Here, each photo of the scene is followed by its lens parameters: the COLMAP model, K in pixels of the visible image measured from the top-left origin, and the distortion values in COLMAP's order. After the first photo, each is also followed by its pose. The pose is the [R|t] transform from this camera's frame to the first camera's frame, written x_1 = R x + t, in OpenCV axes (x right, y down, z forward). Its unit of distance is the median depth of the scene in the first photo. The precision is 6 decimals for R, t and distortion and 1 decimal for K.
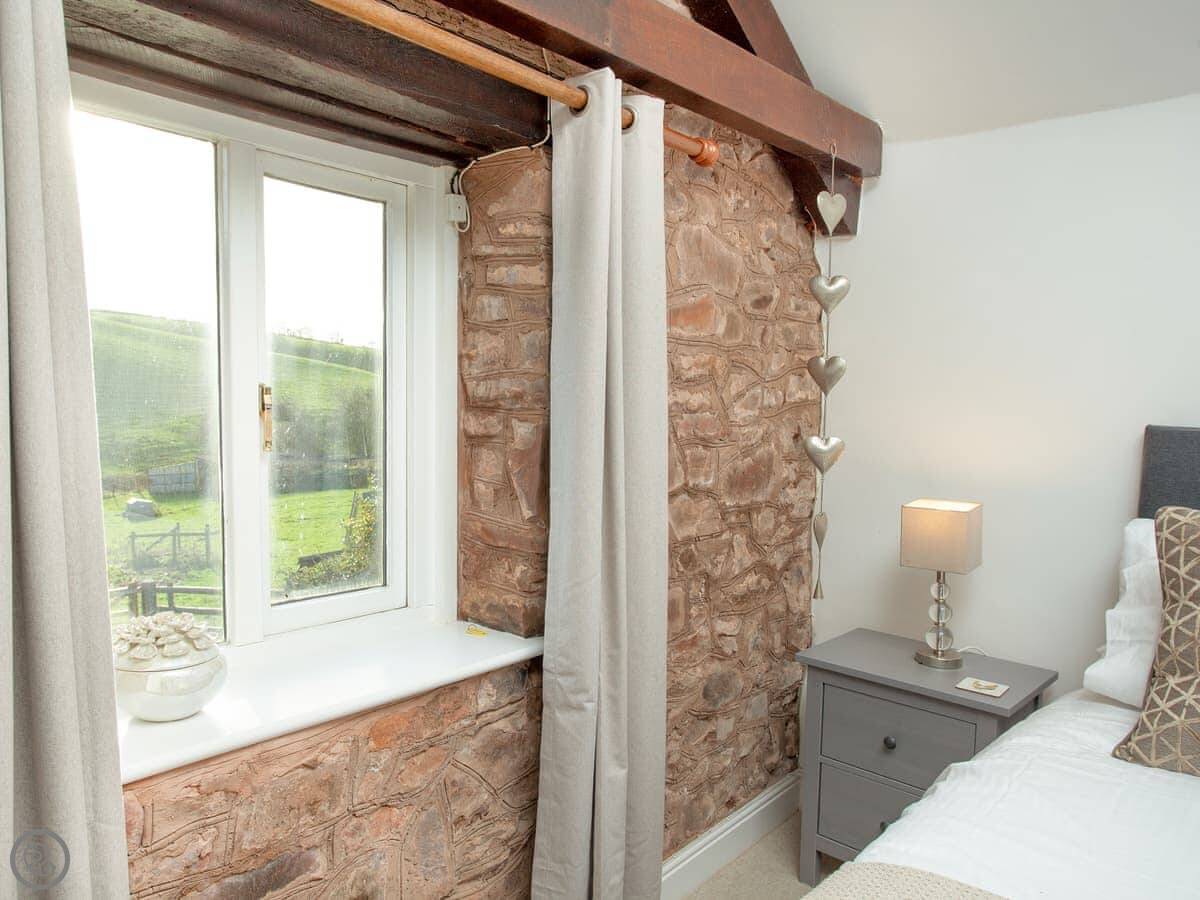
lens RADIAL K [[877.1, 0, 580.0], [0, 877.1, 457.4], [0, 0, 1]] dist [-0.012742, 0.006240]
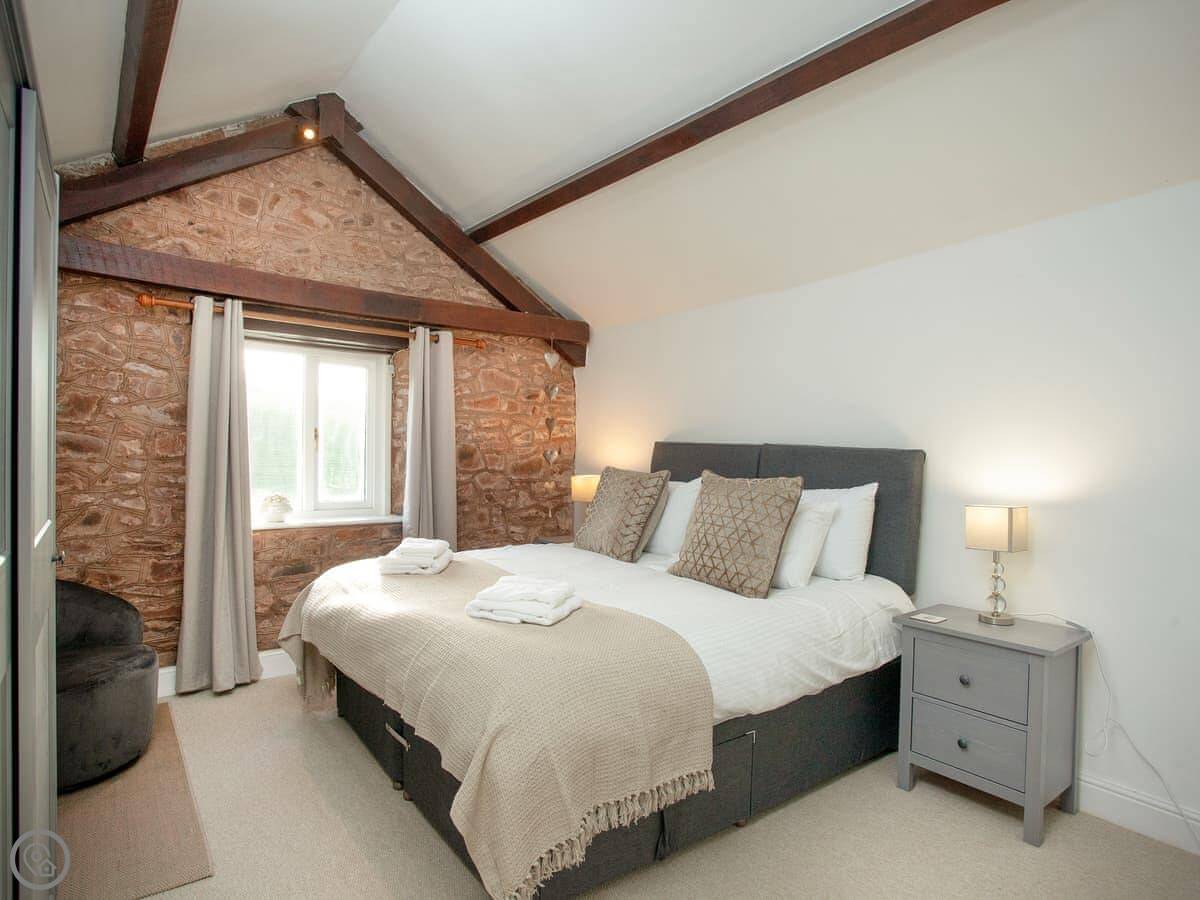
lens RADIAL K [[676.2, 0, 600.0], [0, 676.2, 450.0], [0, 0, 1]] dist [-0.000618, 0.000893]
pose [[0.986180, -0.012922, -0.165171, 0.736116], [-0.001307, 0.996316, -0.085749, 0.140005], [0.165671, 0.084780, 0.982530, -0.857173]]
